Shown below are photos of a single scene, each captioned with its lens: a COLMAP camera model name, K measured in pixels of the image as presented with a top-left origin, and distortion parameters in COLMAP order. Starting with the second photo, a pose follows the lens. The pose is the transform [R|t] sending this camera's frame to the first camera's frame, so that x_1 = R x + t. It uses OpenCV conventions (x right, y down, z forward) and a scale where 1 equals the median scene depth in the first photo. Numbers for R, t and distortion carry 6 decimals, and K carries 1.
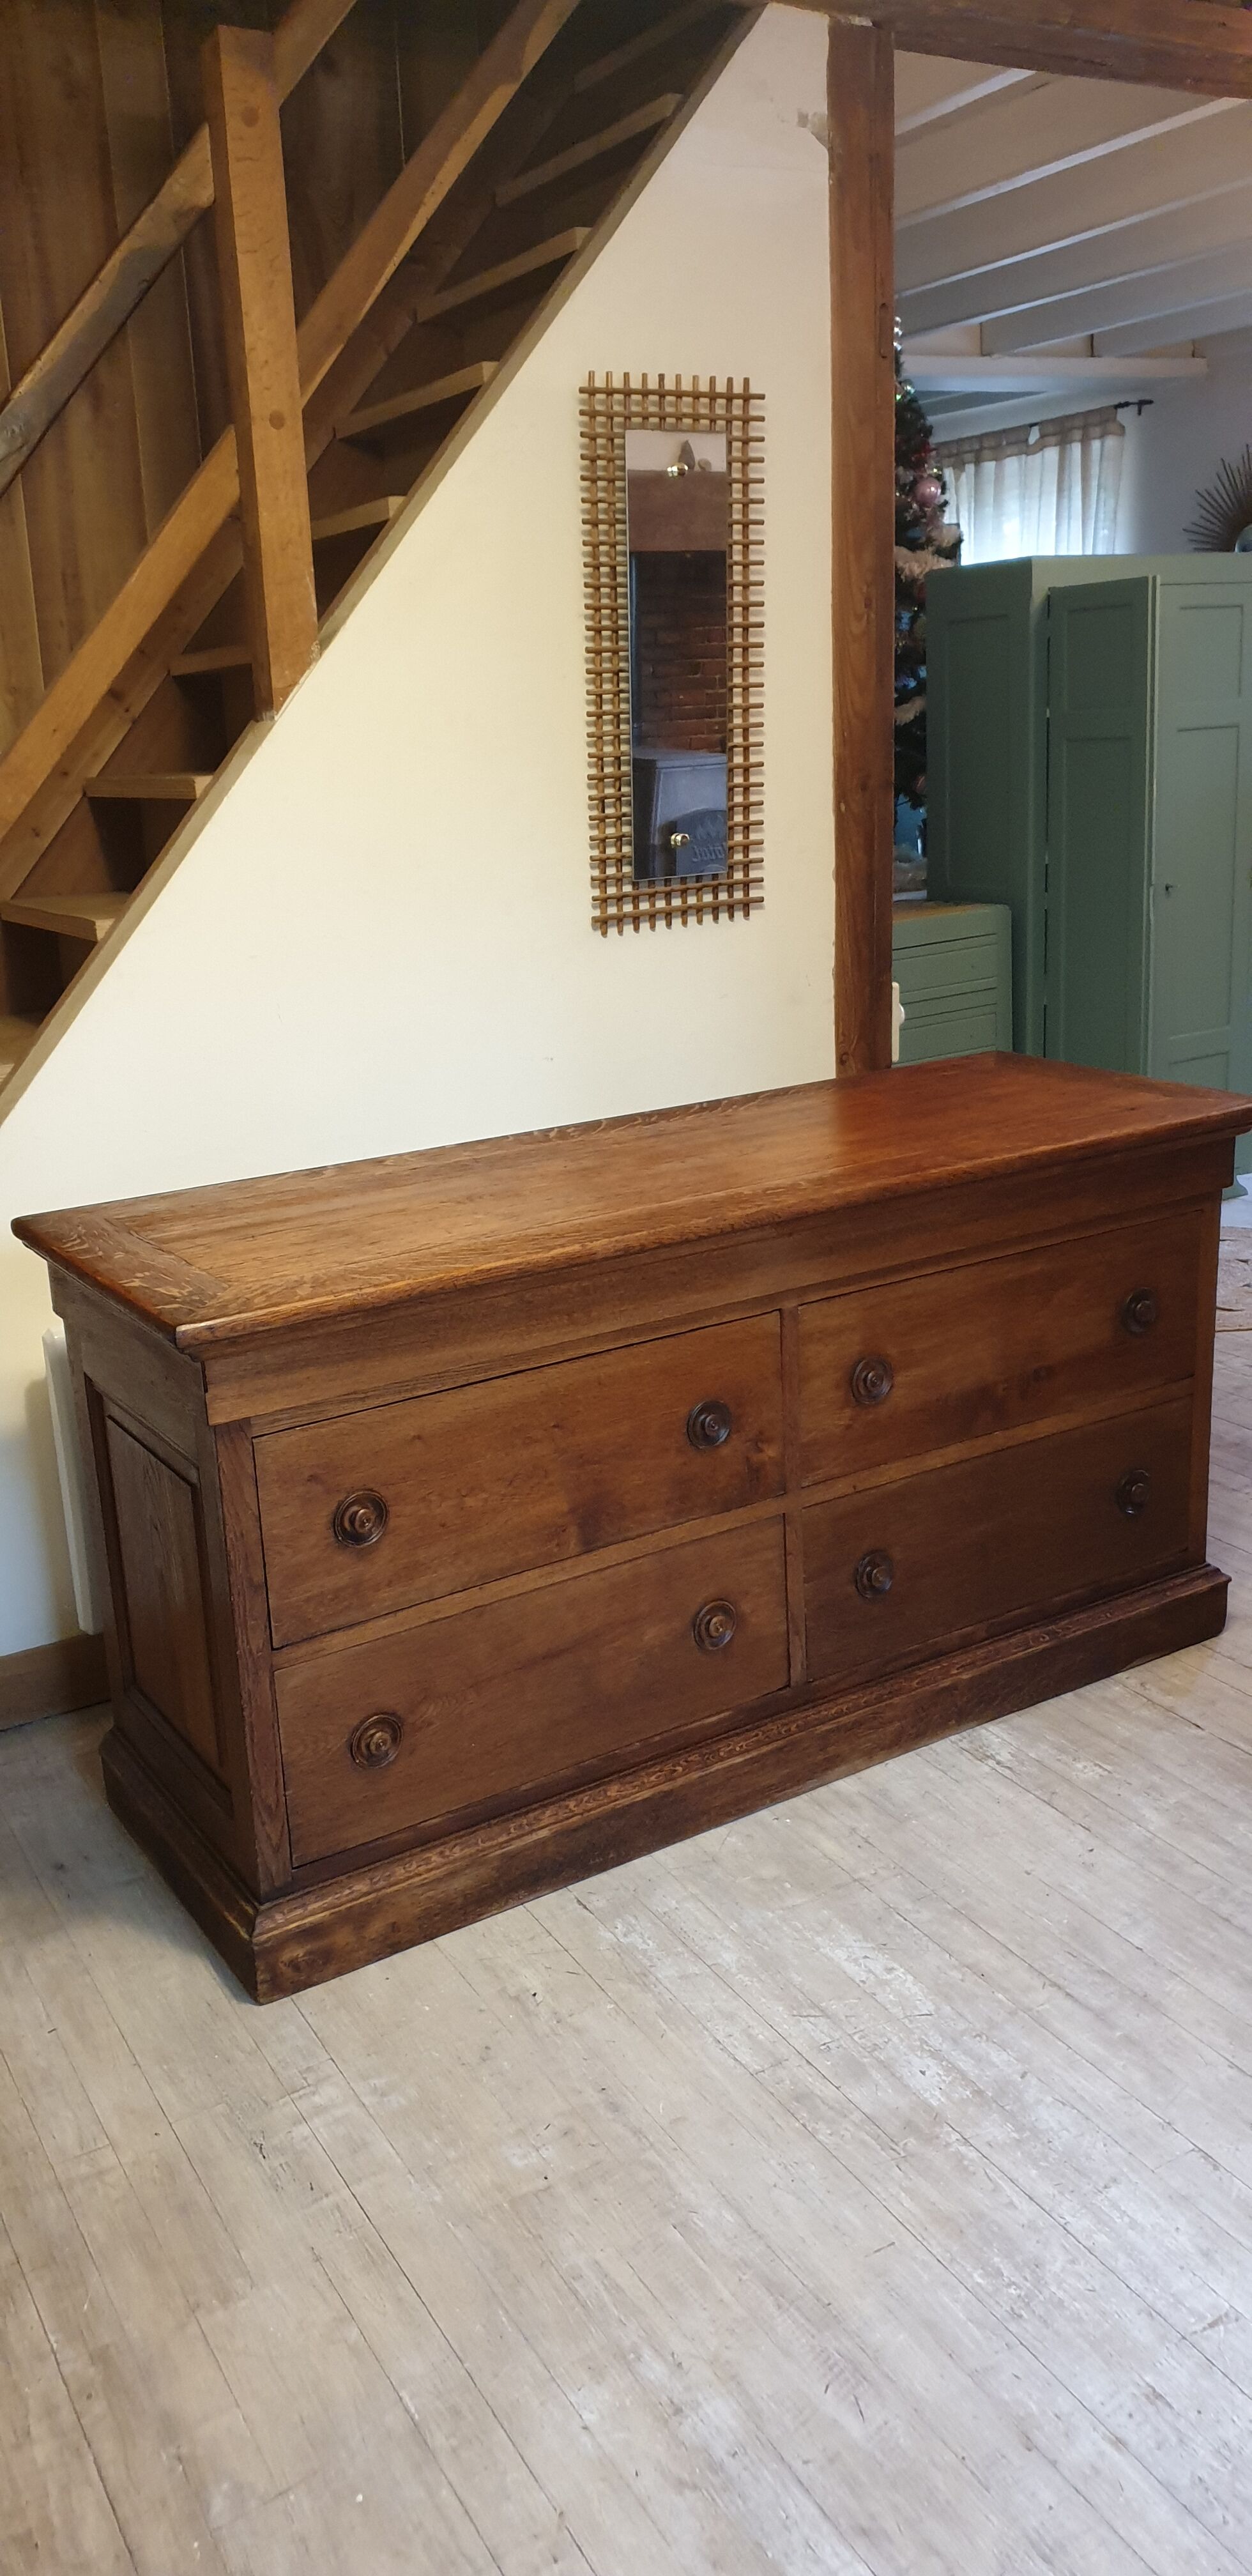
lens RADIAL K [[1954.6, 0, 626.0], [0, 1954.6, 1288.0], [0, 0, 1]] dist [0.009074, -0.009591]
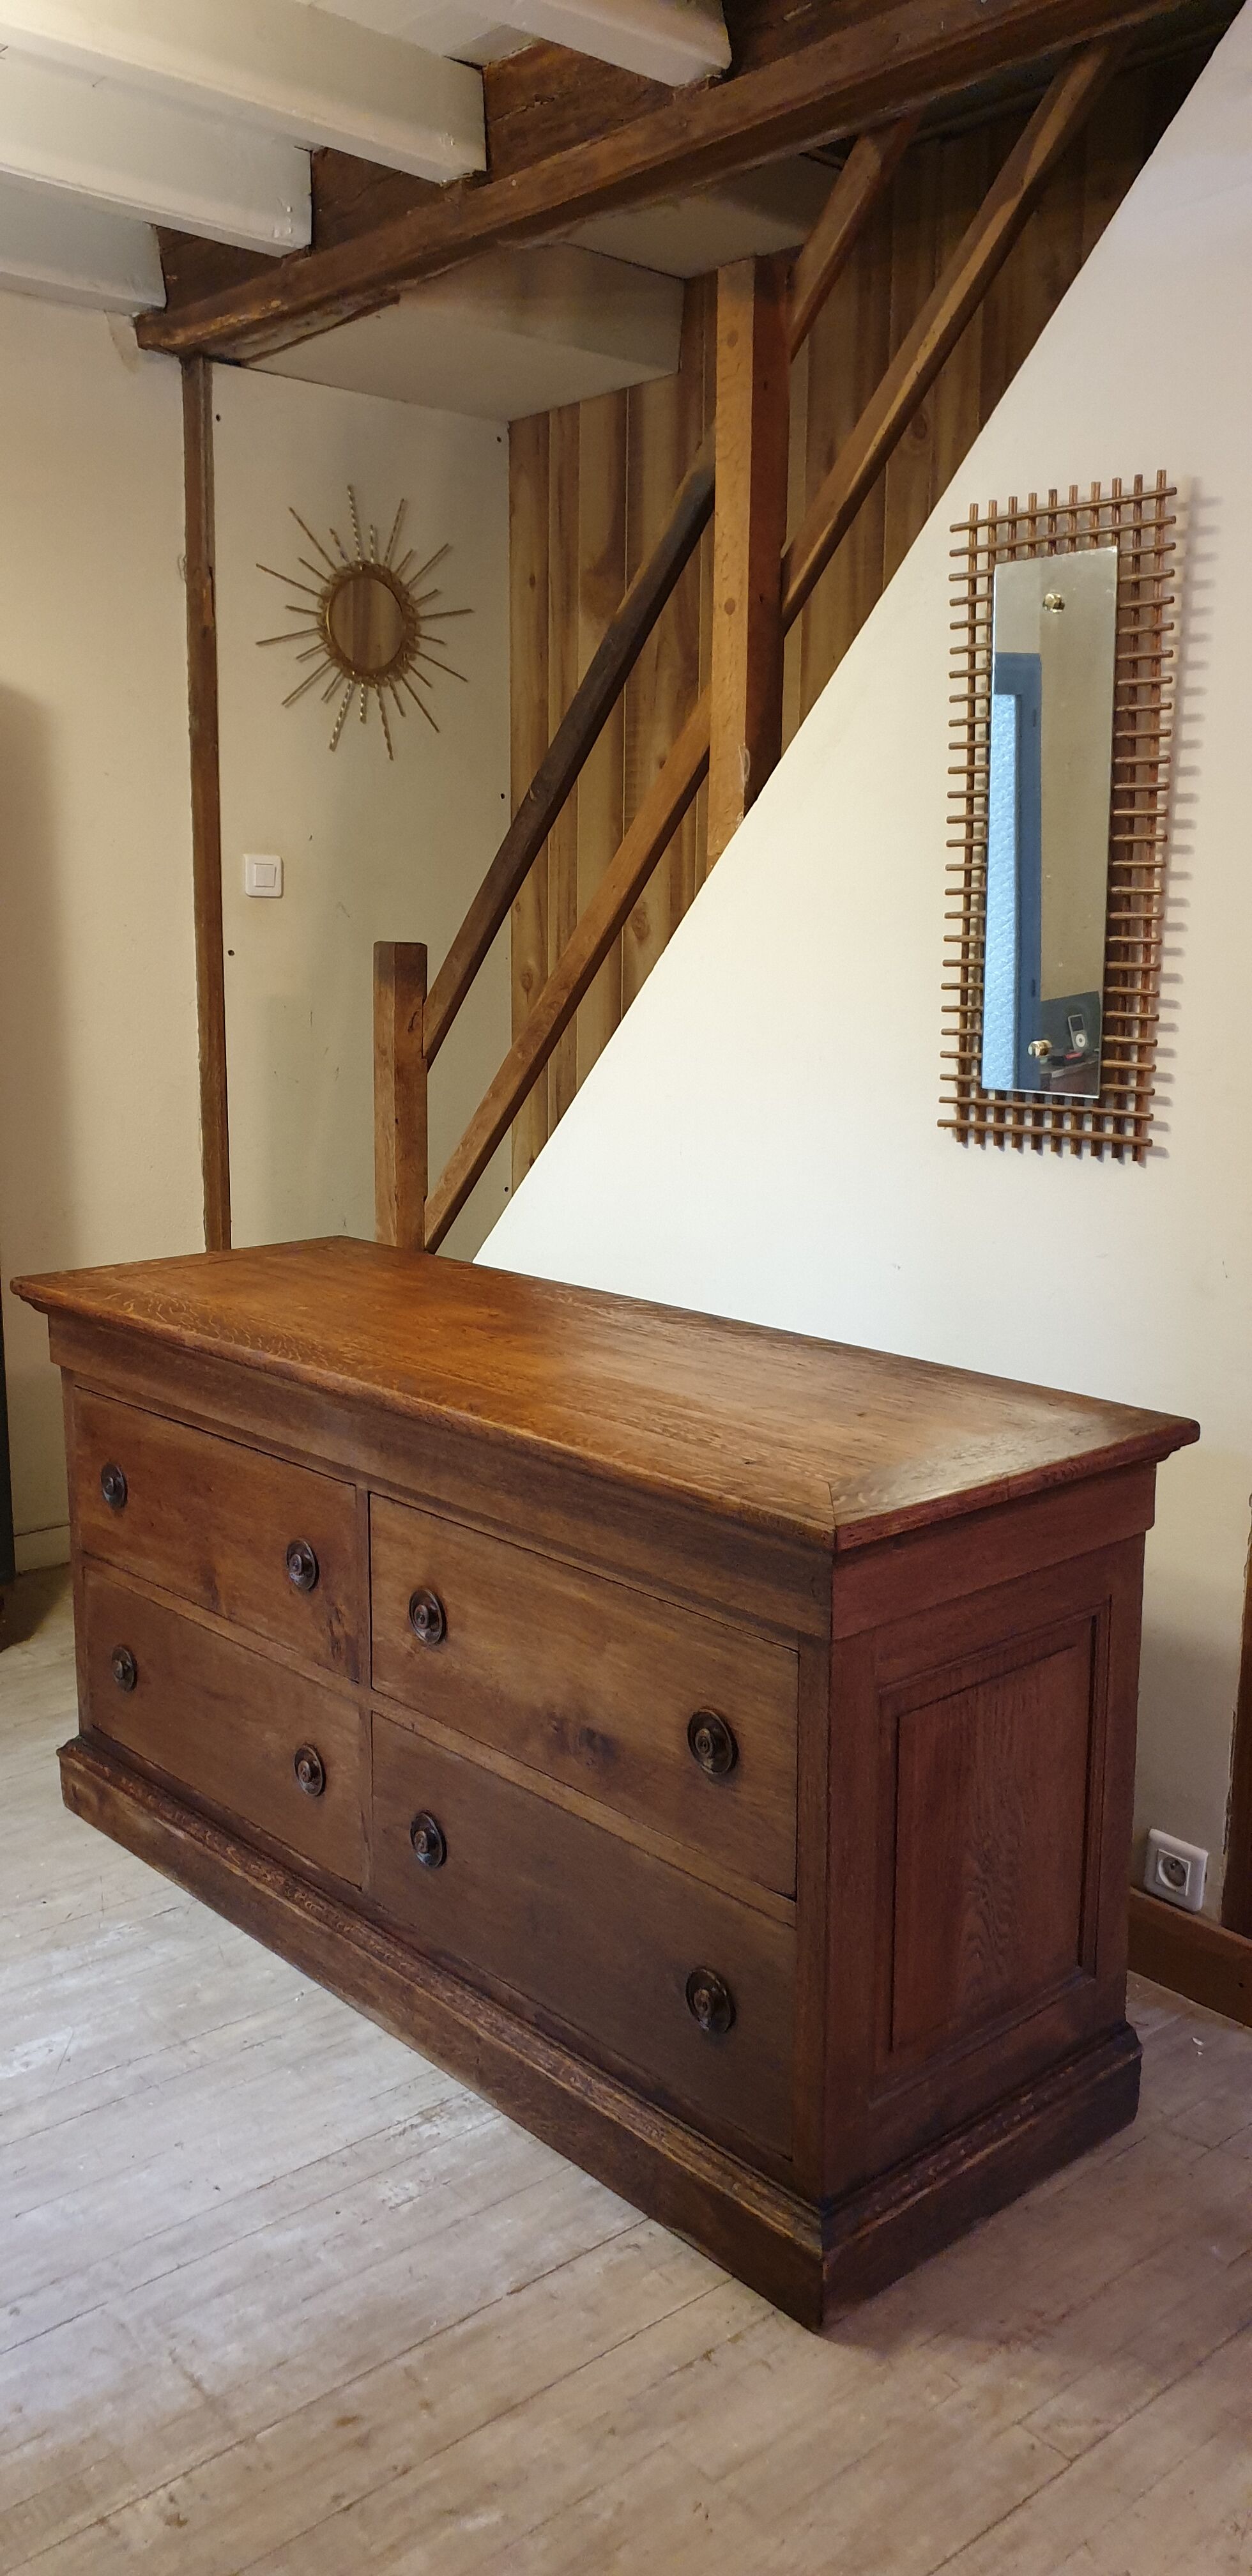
lens RADIAL K [[1980.9, 0, 663.9], [0, 1980.9, 1277.0], [0, 0, 1]] dist [-0.005401, -0.005430]
pose [[0.204525, 0.223474, -0.953010, 0.979199], [-0.296570, 0.941978, 0.157241, -0.274929], [0.932854, 0.250474, 0.258934, 0.826700]]
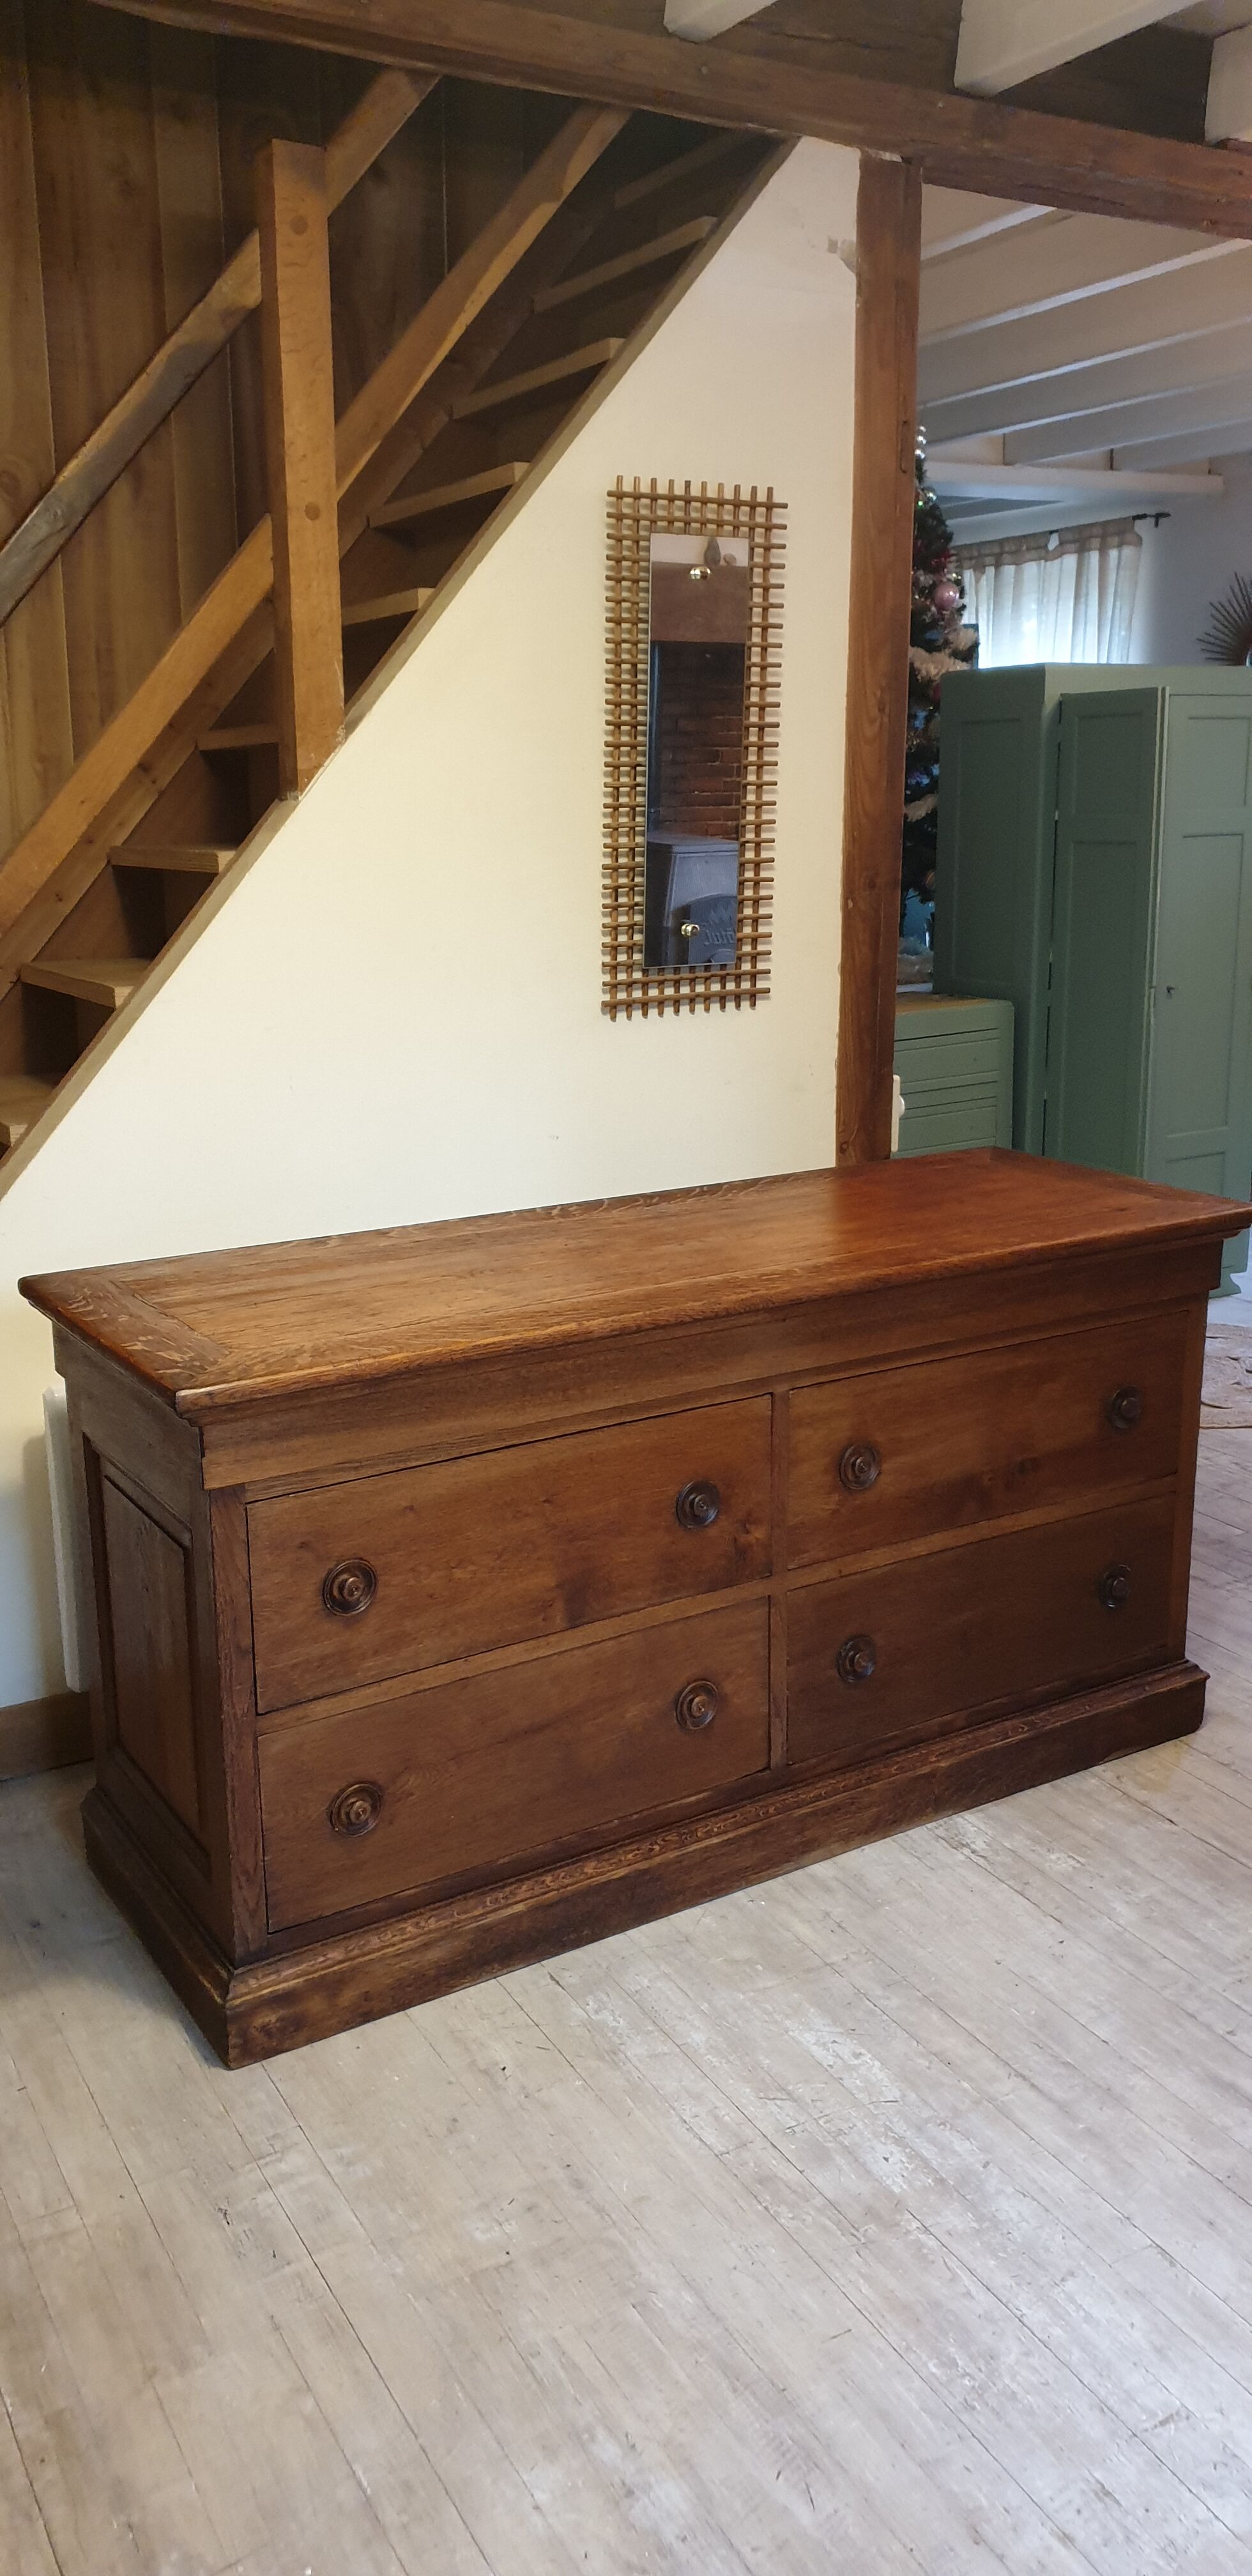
lens RADIAL K [[1954.9, 0, 642.9], [0, 1954.9, 1290.1], [0, 0, 1]] dist [0.000727, 0.009475]
pose [[0.999325, 0.036018, 0.007225, 0.002690], [-0.035740, 0.998730, -0.035511, -0.004446], [-0.008495, 0.035228, 0.999343, -0.016362]]
